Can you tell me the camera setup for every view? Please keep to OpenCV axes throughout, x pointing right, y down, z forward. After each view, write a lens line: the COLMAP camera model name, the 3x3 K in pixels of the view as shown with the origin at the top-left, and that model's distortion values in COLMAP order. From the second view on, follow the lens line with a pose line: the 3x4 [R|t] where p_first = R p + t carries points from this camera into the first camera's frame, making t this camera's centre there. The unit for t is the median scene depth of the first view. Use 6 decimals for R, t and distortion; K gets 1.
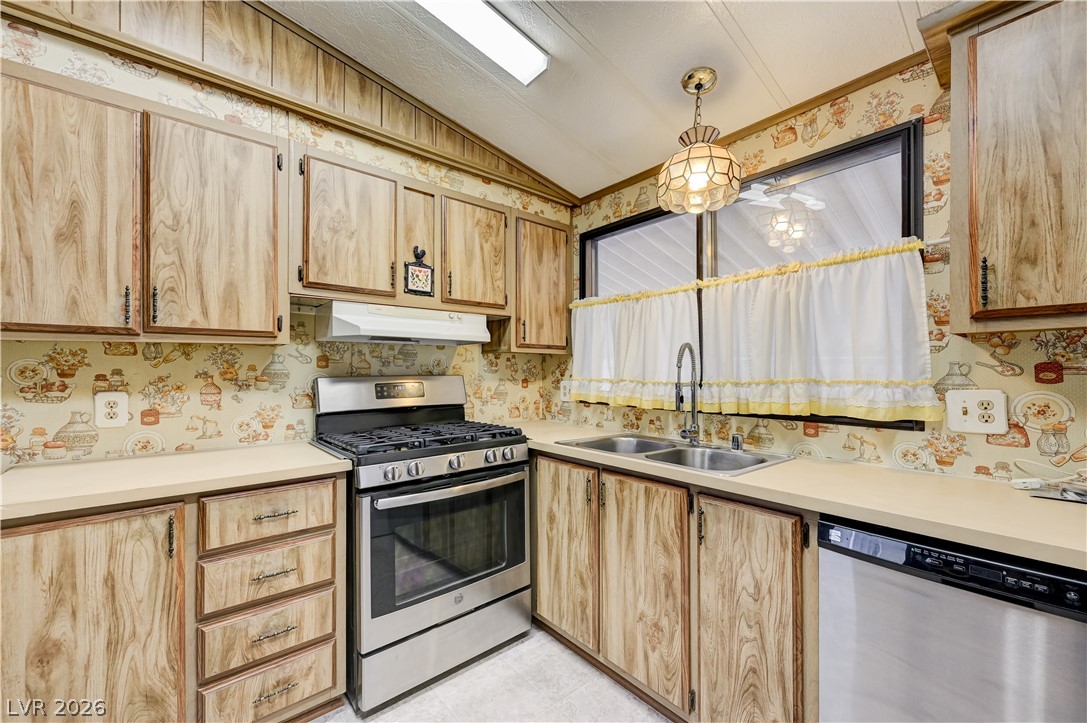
lens RADIAL K [[425.4, 0, 540.1], [0, 425.4, 367.8], [0, 0, 1]] dist [-0.001373, 0.000023]
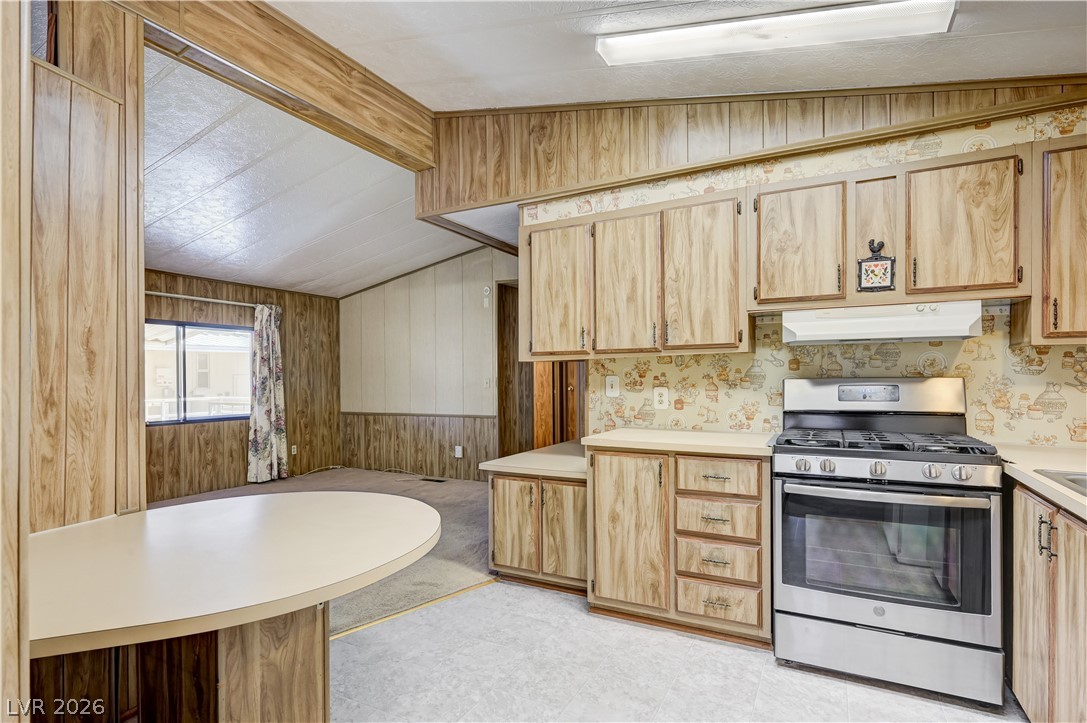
lens RADIAL K [[538.9, 0, 555.5], [0, 538.9, 378.3], [0, 0, 1]] dist [0.000373, -0.000004]
pose [[0.389945, 0.005483, -0.920822, 0.682759], [0.013875, 0.999834, 0.011829, -0.005076], [0.920734, -0.017389, 0.389804, -0.143257]]
